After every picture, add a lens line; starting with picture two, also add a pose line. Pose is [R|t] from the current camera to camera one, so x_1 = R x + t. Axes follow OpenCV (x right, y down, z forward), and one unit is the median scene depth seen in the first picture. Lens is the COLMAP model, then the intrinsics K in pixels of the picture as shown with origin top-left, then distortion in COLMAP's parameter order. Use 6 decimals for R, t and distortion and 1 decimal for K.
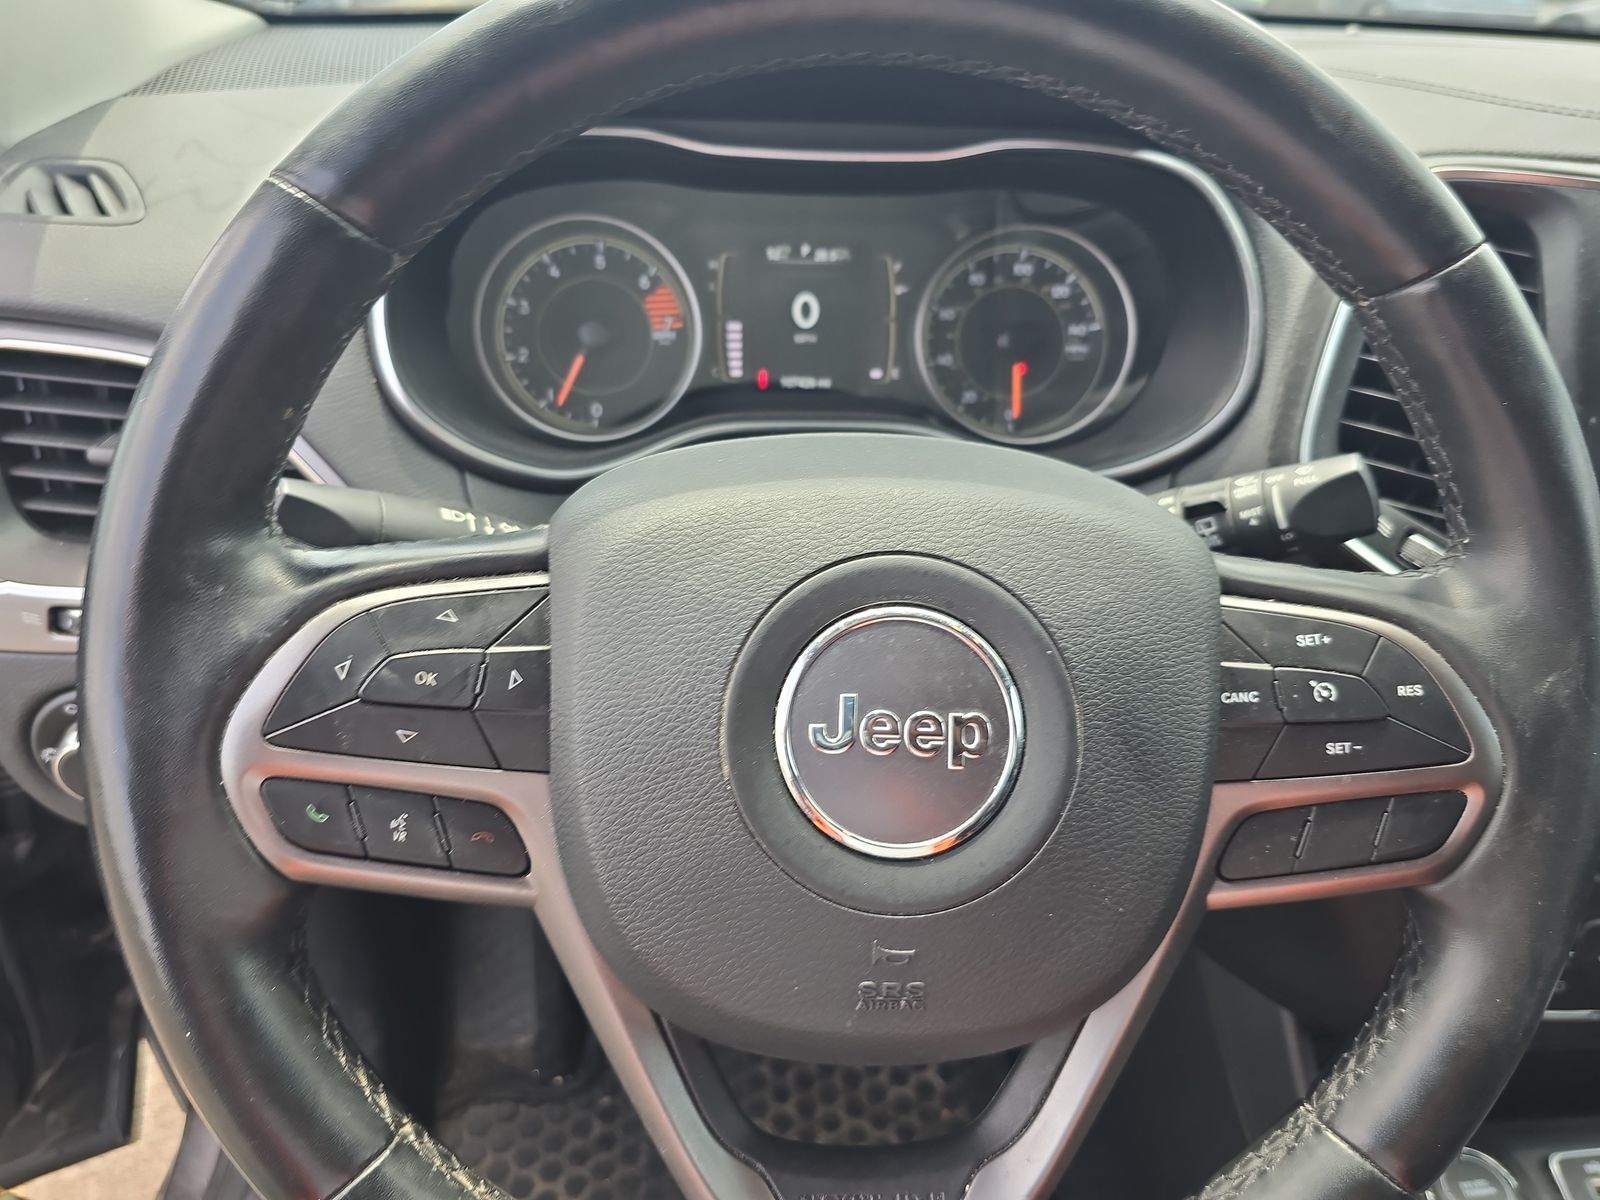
lens RADIAL K [[1105.7, 0, 796.9], [0, 1105.7, 584.0], [0, 0, 1]] dist [0.047395, -0.046226]
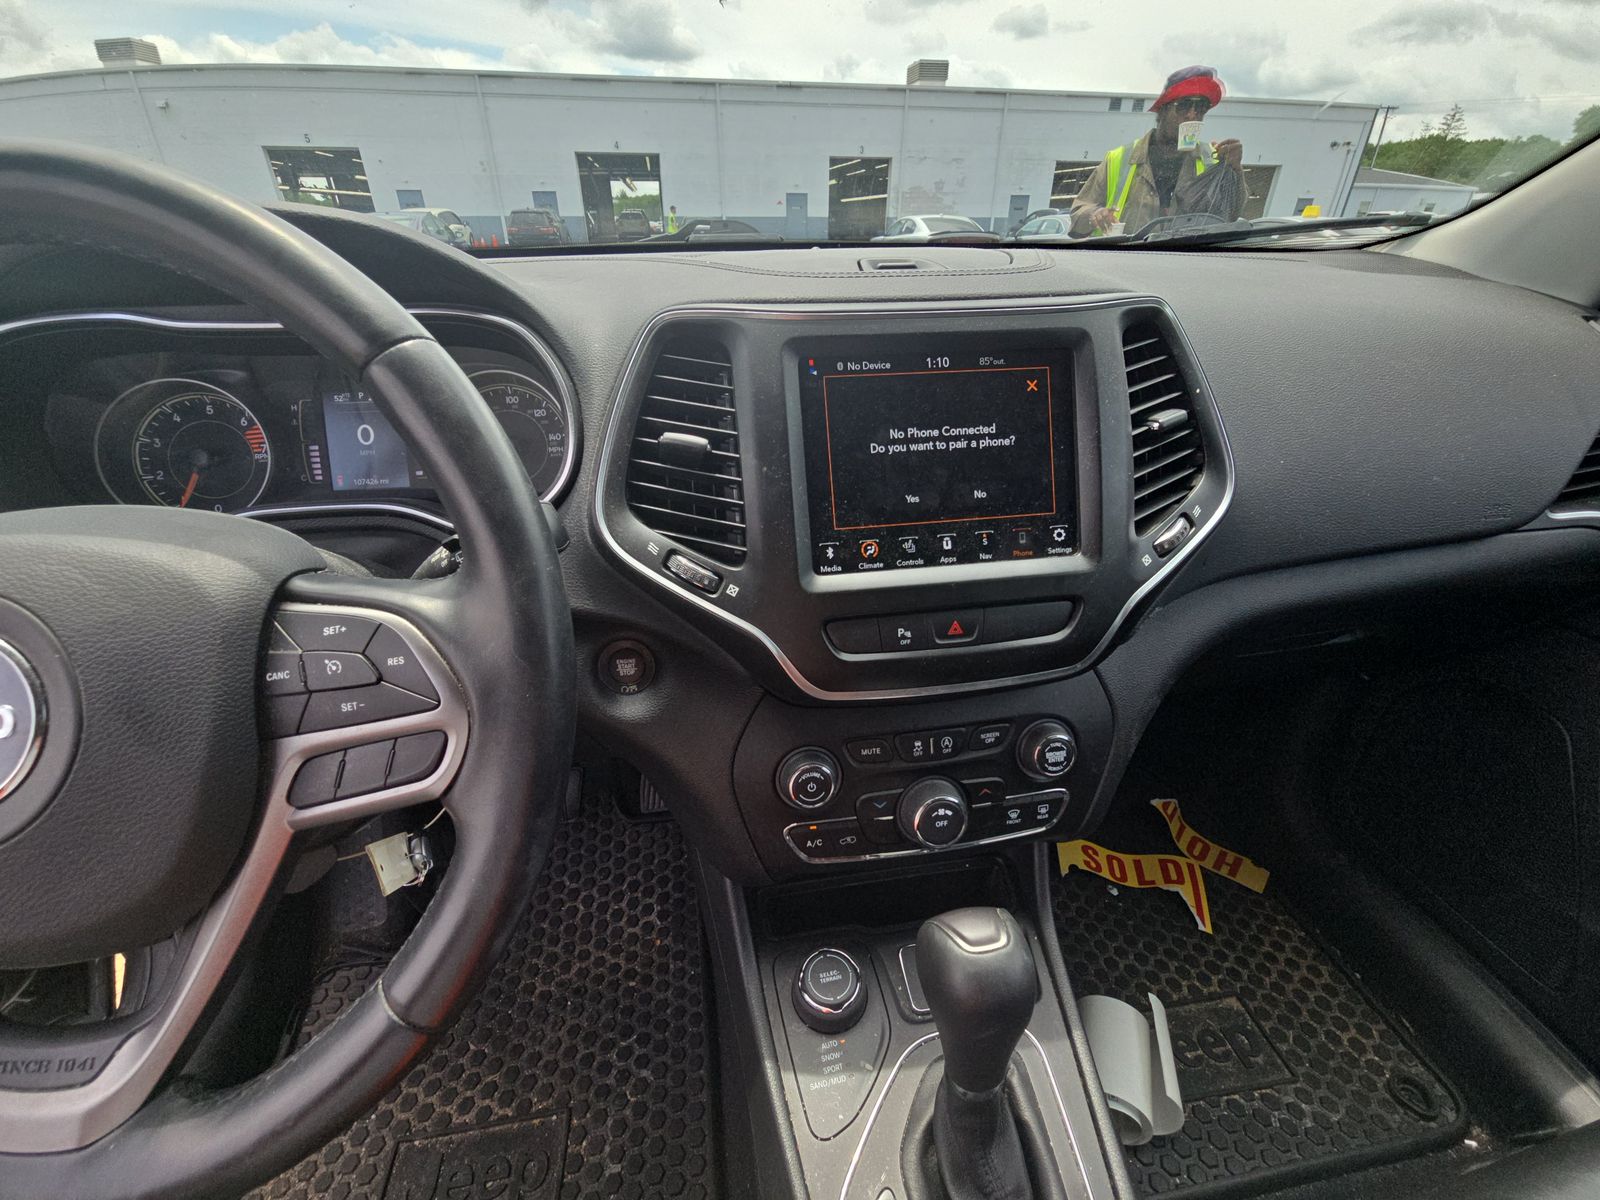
lens RADIAL K [[659.9, 0, 799.3], [0, 659.9, 590.2], [0, 0, 1]] dist [0.002759, 0.000445]
pose [[0.995510, -0.074529, 0.058353, 0.542165], [0.076228, 0.996712, -0.027458, 0.036502], [-0.056115, 0.031783, 0.997918, 0.074693]]
